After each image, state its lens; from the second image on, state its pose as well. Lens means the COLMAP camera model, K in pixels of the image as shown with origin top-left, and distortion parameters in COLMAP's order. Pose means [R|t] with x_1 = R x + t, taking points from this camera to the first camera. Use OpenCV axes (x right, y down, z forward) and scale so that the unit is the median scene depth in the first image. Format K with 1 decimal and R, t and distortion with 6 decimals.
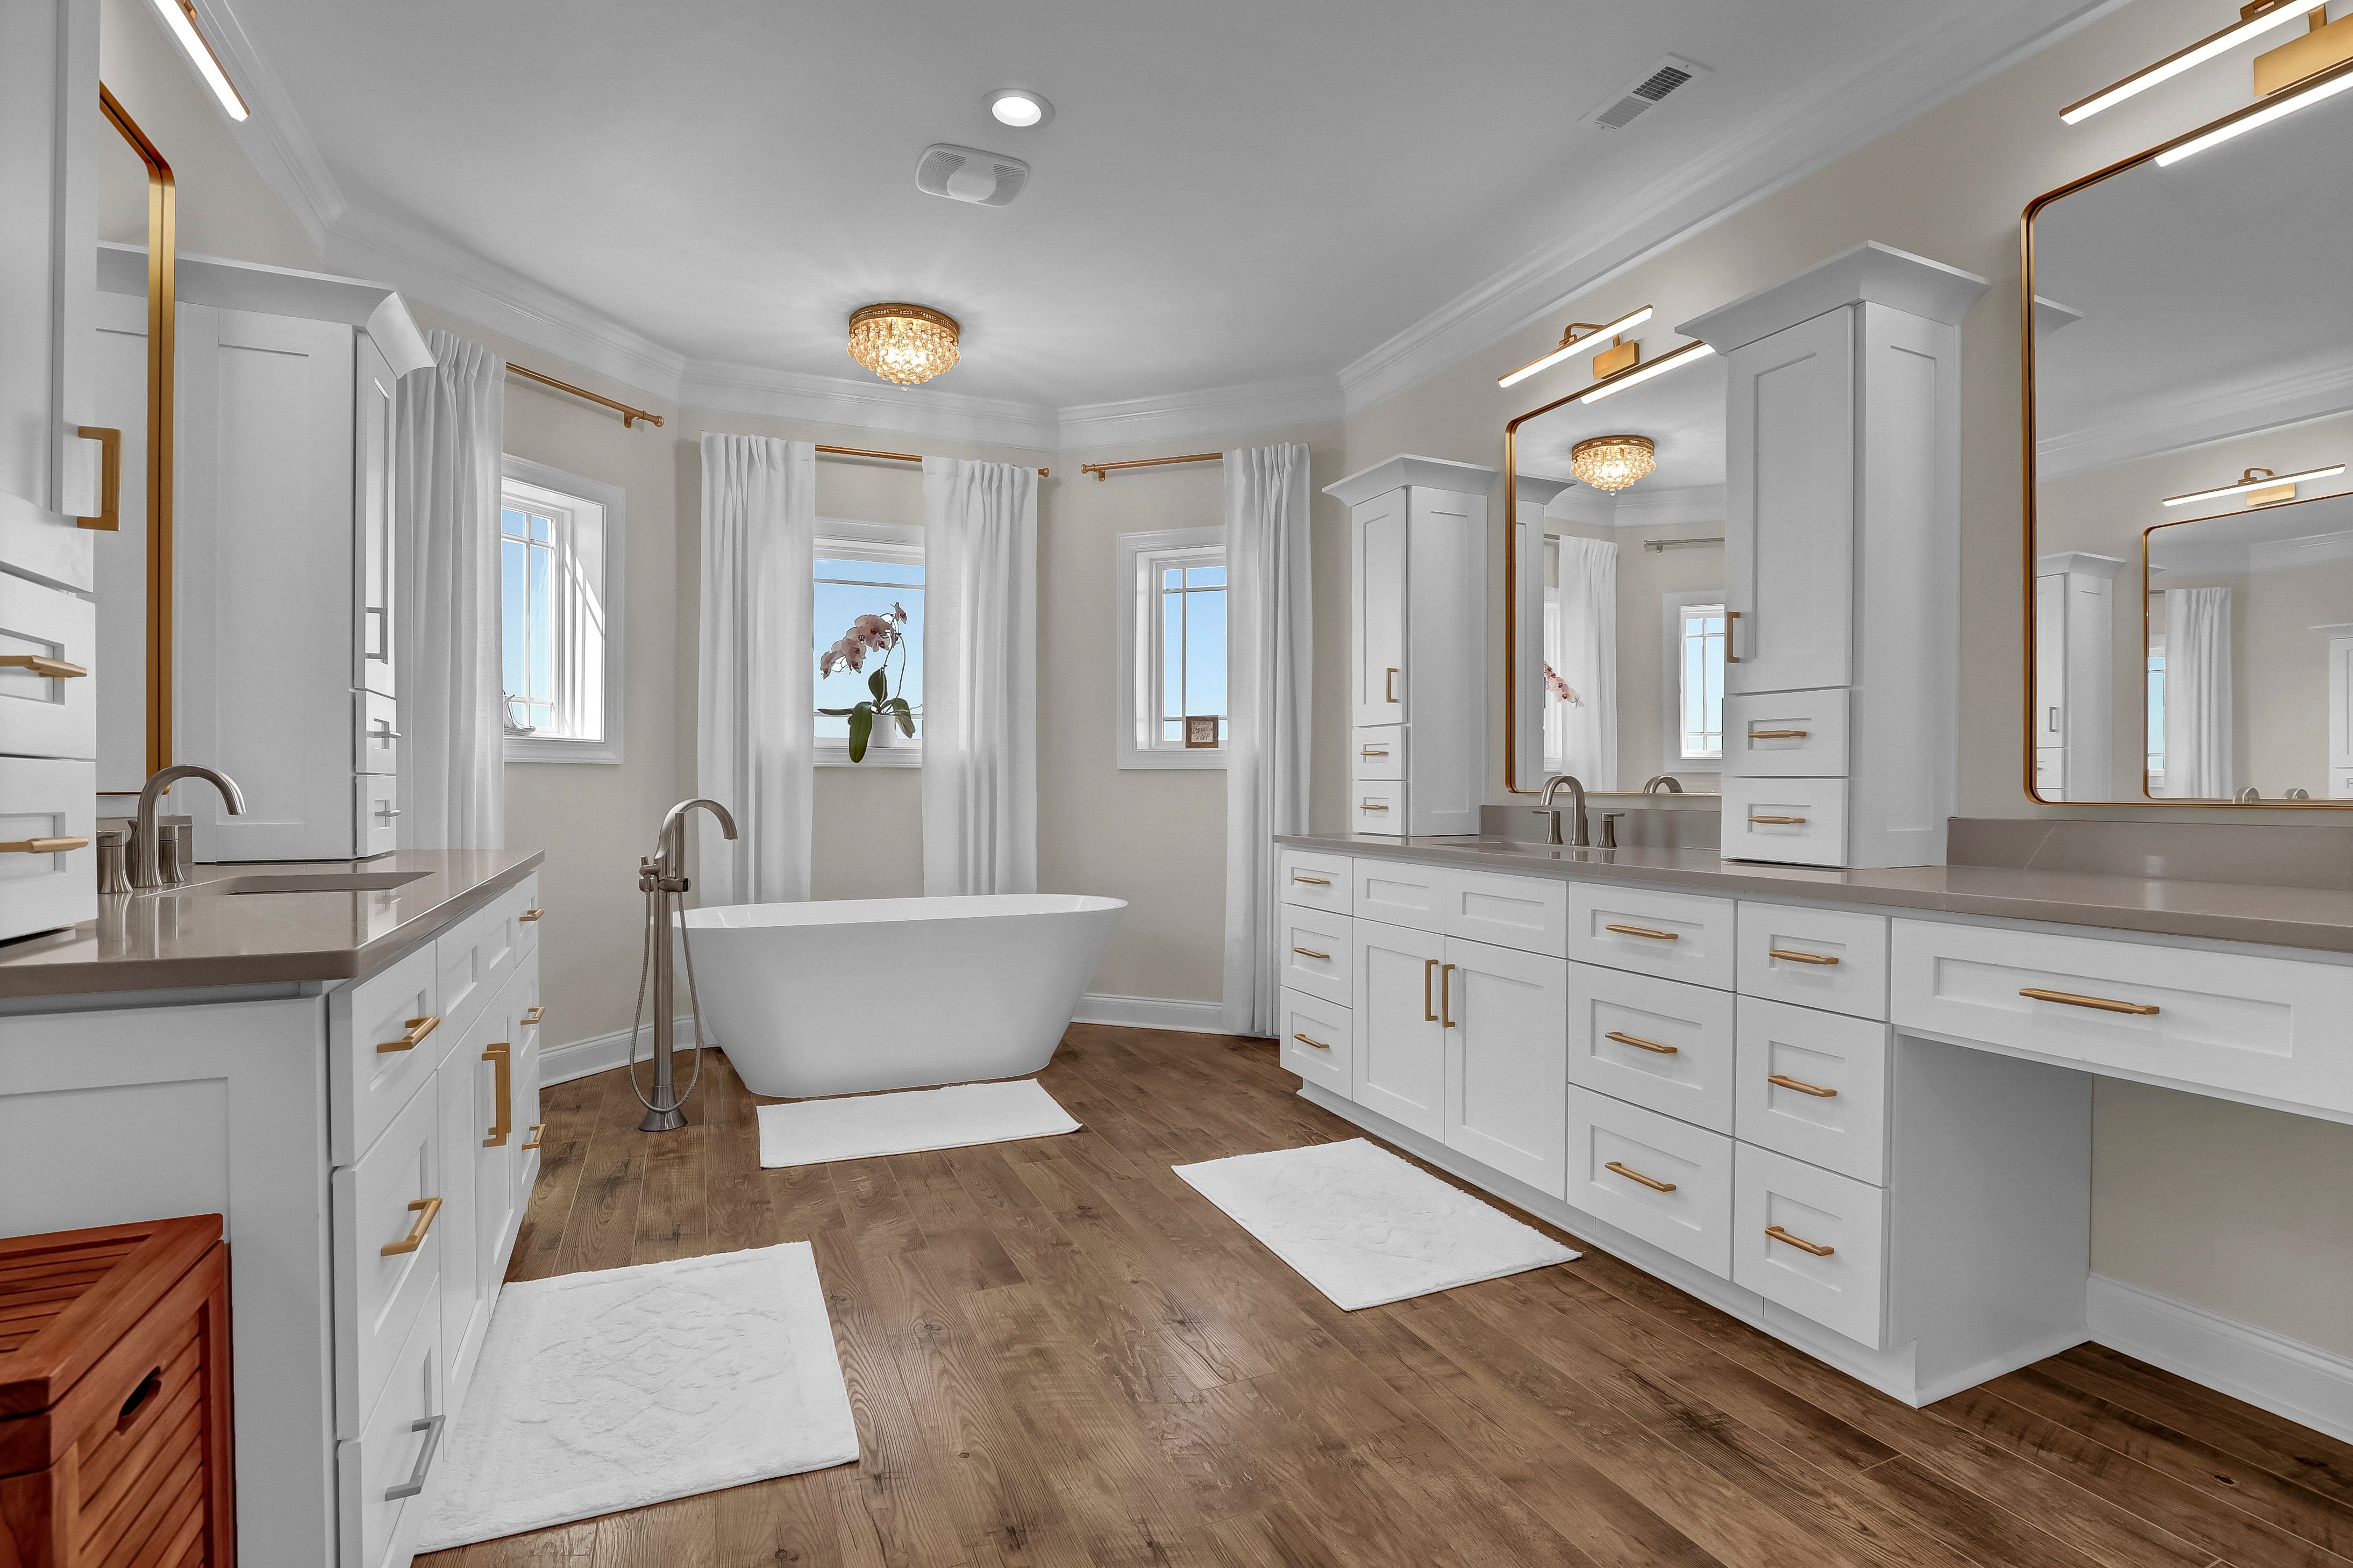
lens RADIAL K [[1115.3, 0, 1192.4], [0, 1115.3, 761.1], [0, 0, 1]] dist [-0.023095, 0.000016]
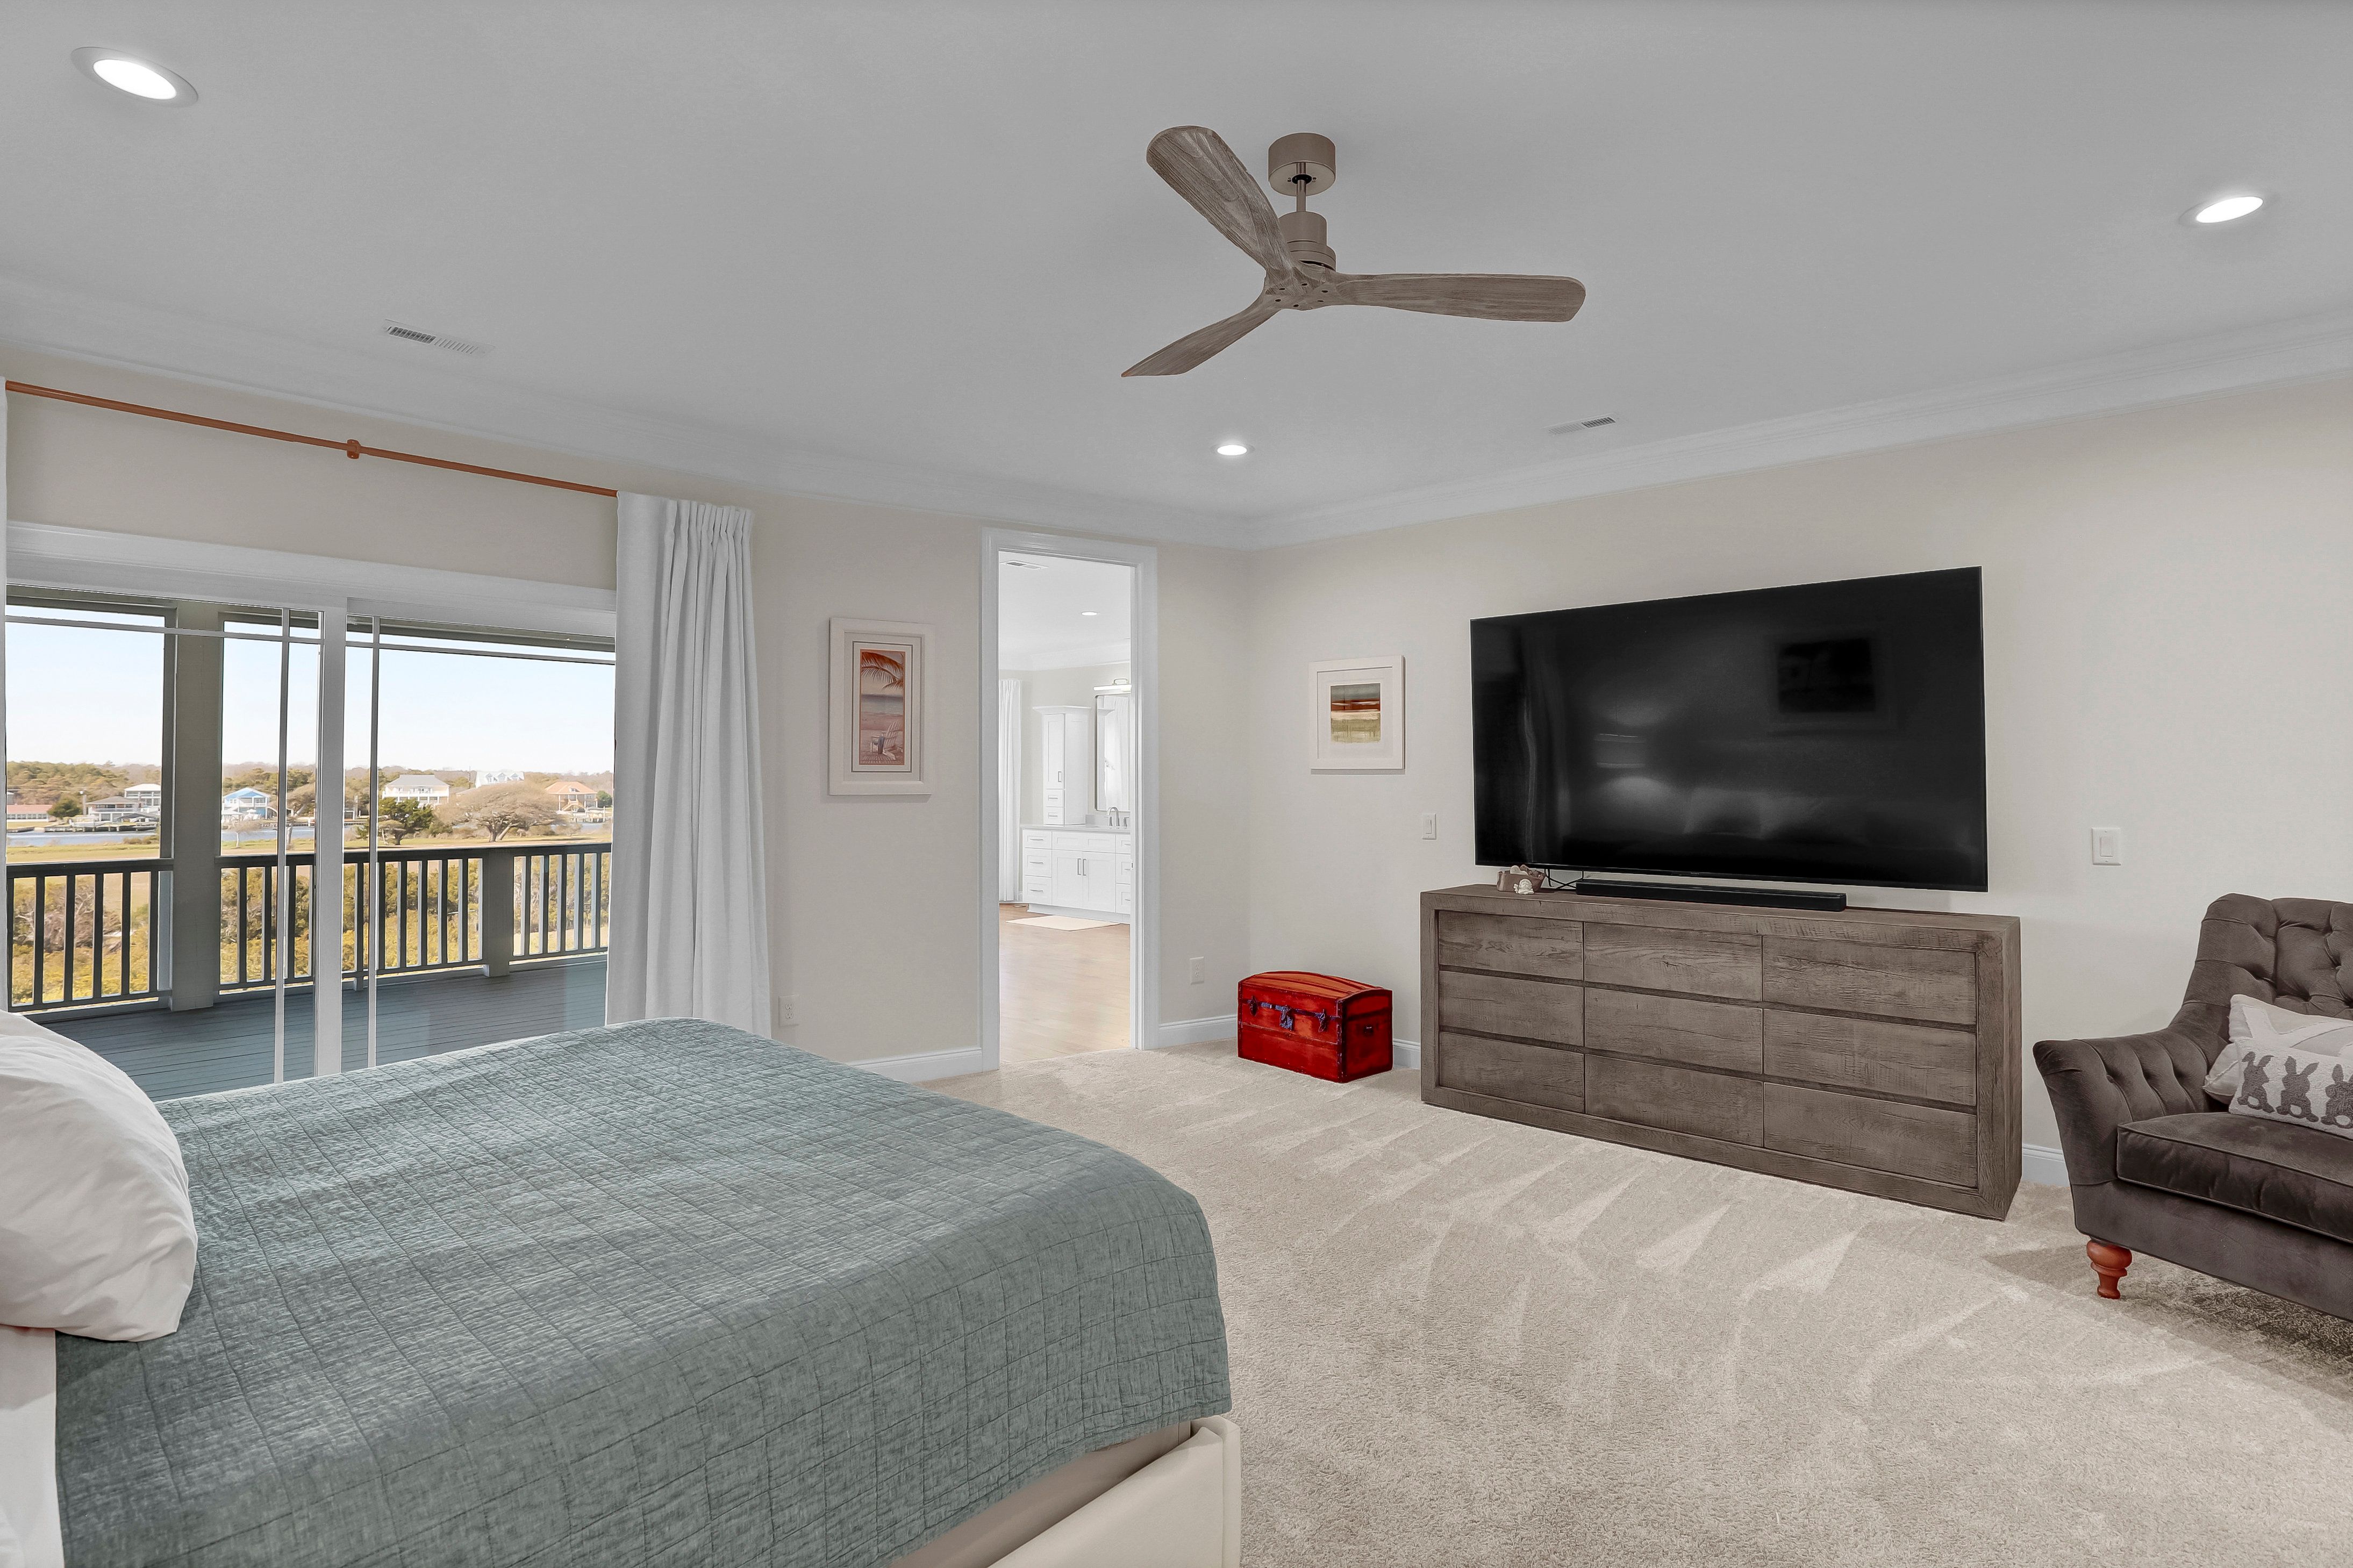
lens RADIAL K [[1115.4, 0, 1192.4], [0, 1115.4, 761.1], [0, 0, 1]] dist [-0.023095, 0.000016]
pose [[0.913572, -0.002695, 0.406668, -0.765990], [-0.000375, 0.999972, 0.007469, -0.137699], [-0.406676, -0.006976, 0.913546, -2.048276]]
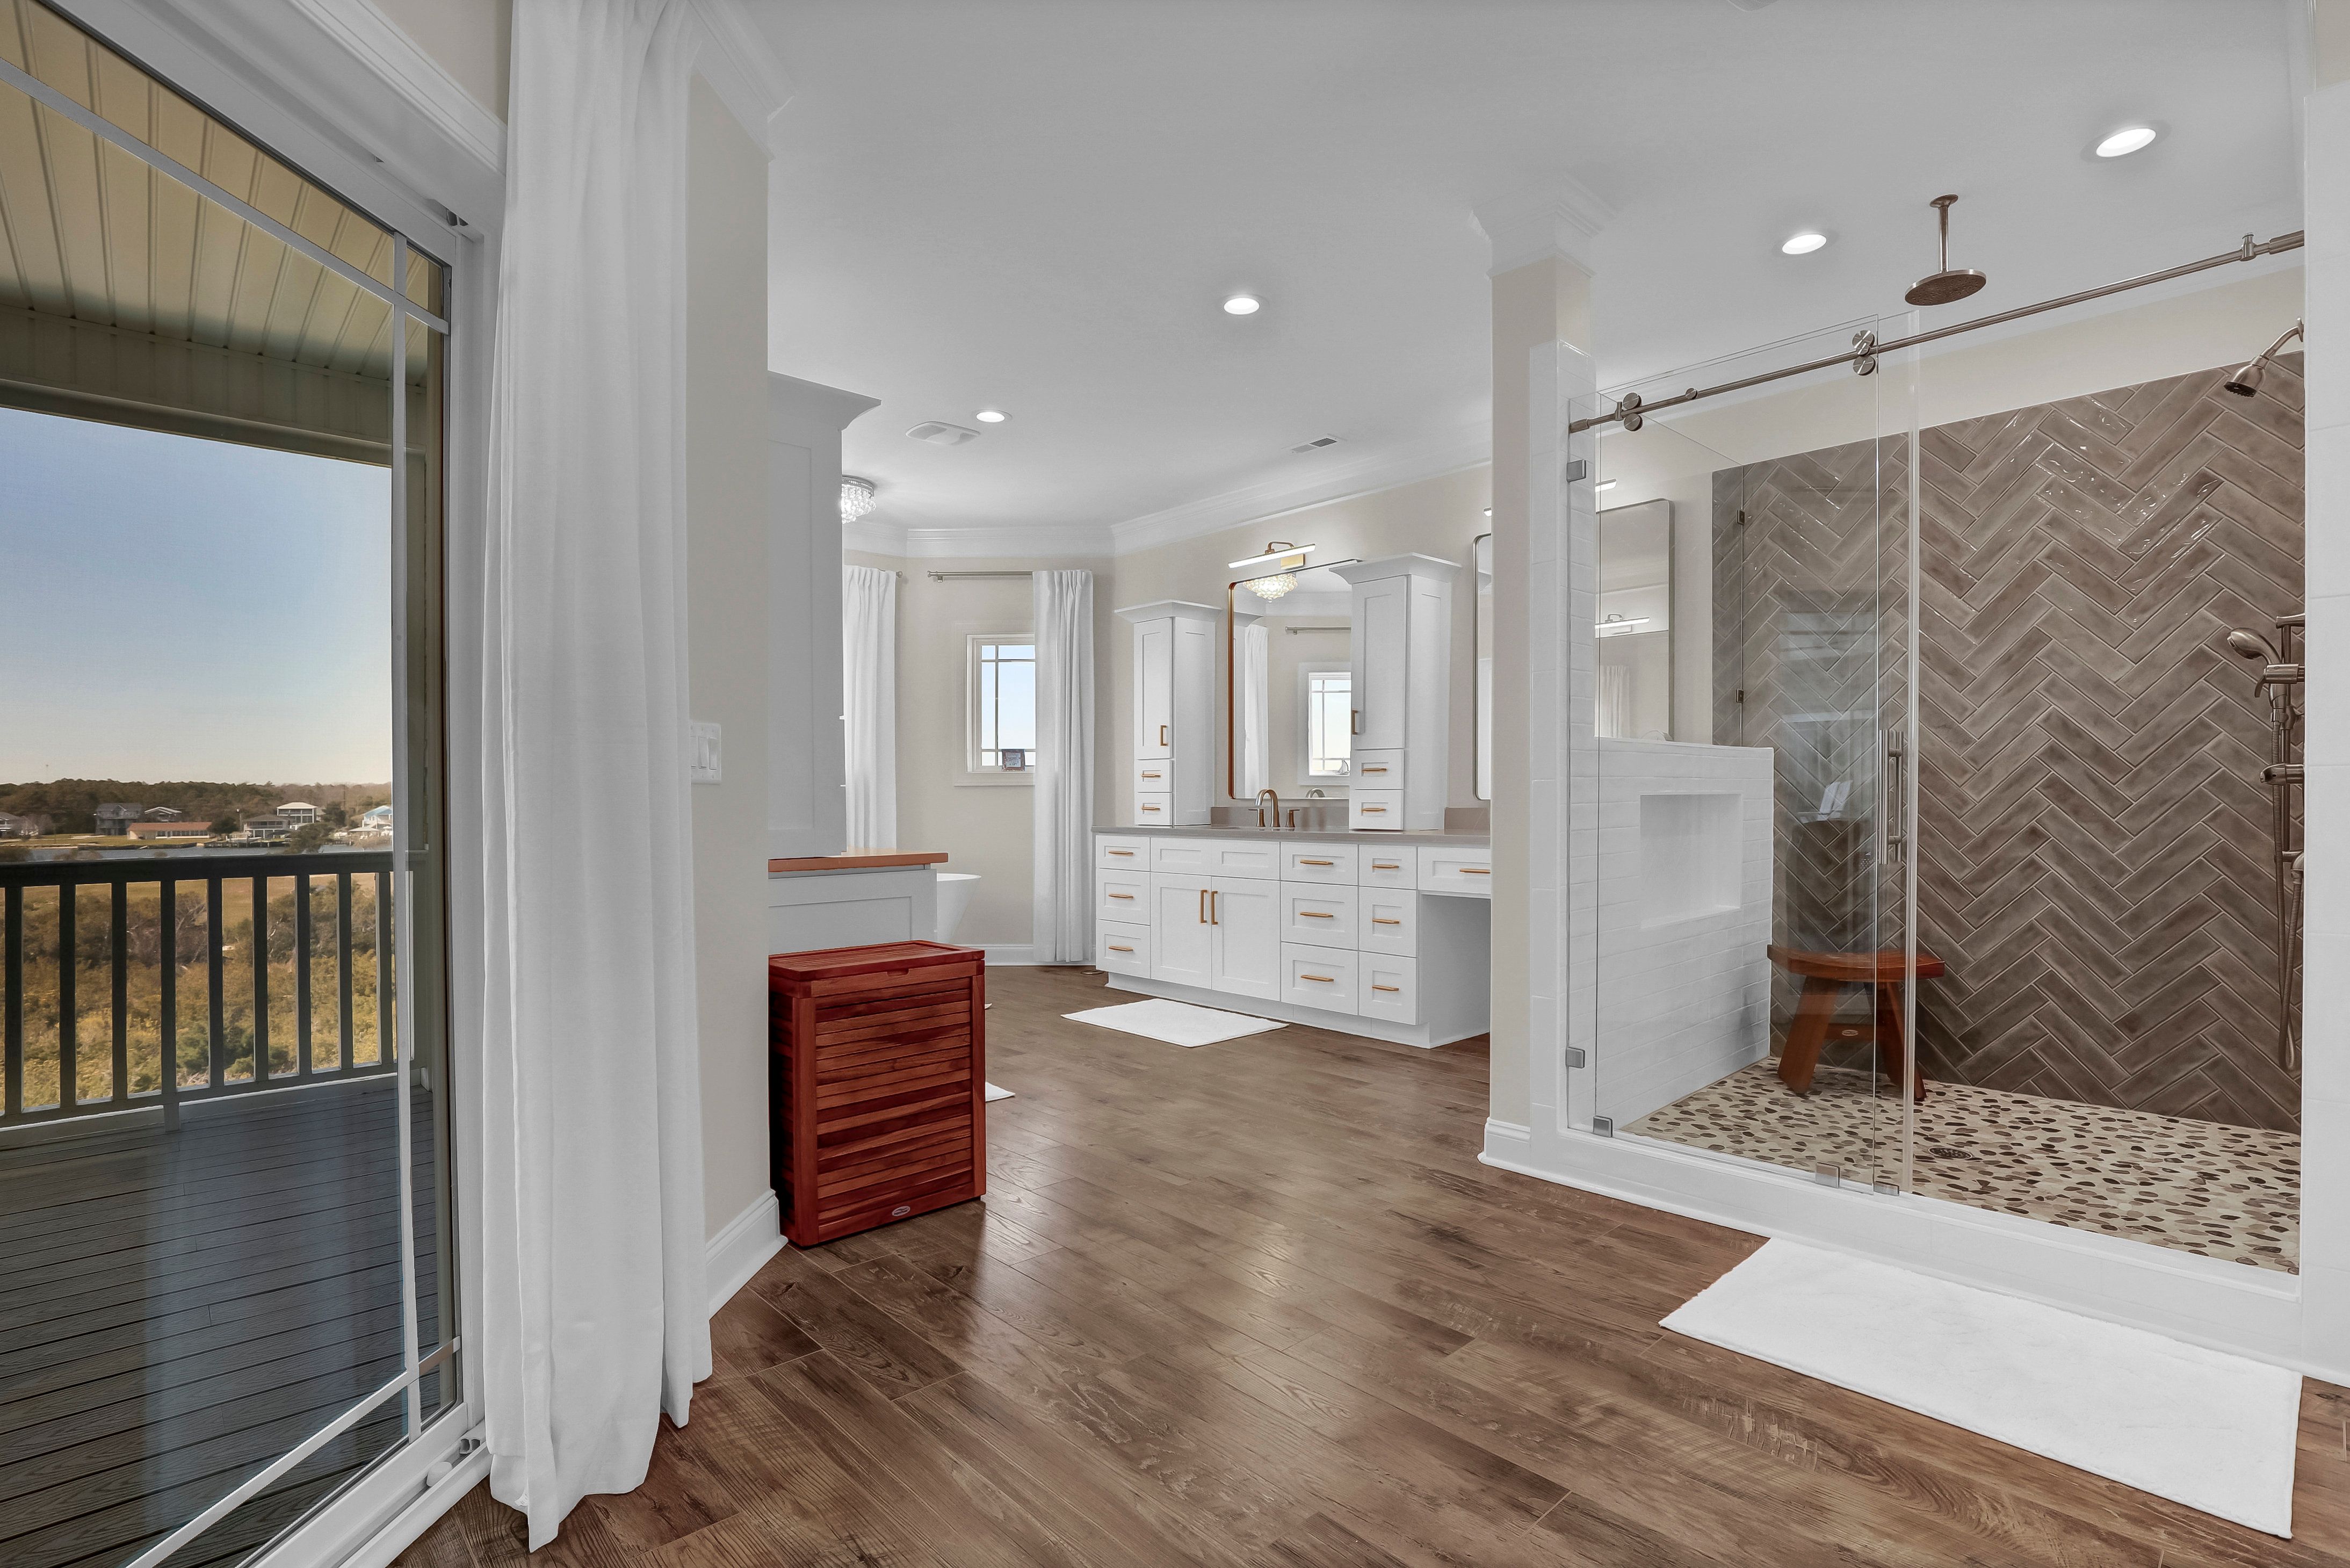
lens RADIAL K [[1102.7, 0, 1175.0], [0, 1102.7, 784.0], [0, 0, 1]] dist [-0.001433, -0.000205]
pose [[0.949592, -0.005805, 0.313435, -0.328816], [0.002551, 0.999939, 0.010792, -0.013155], [-0.313479, -0.009449, 0.949548, -0.586939]]
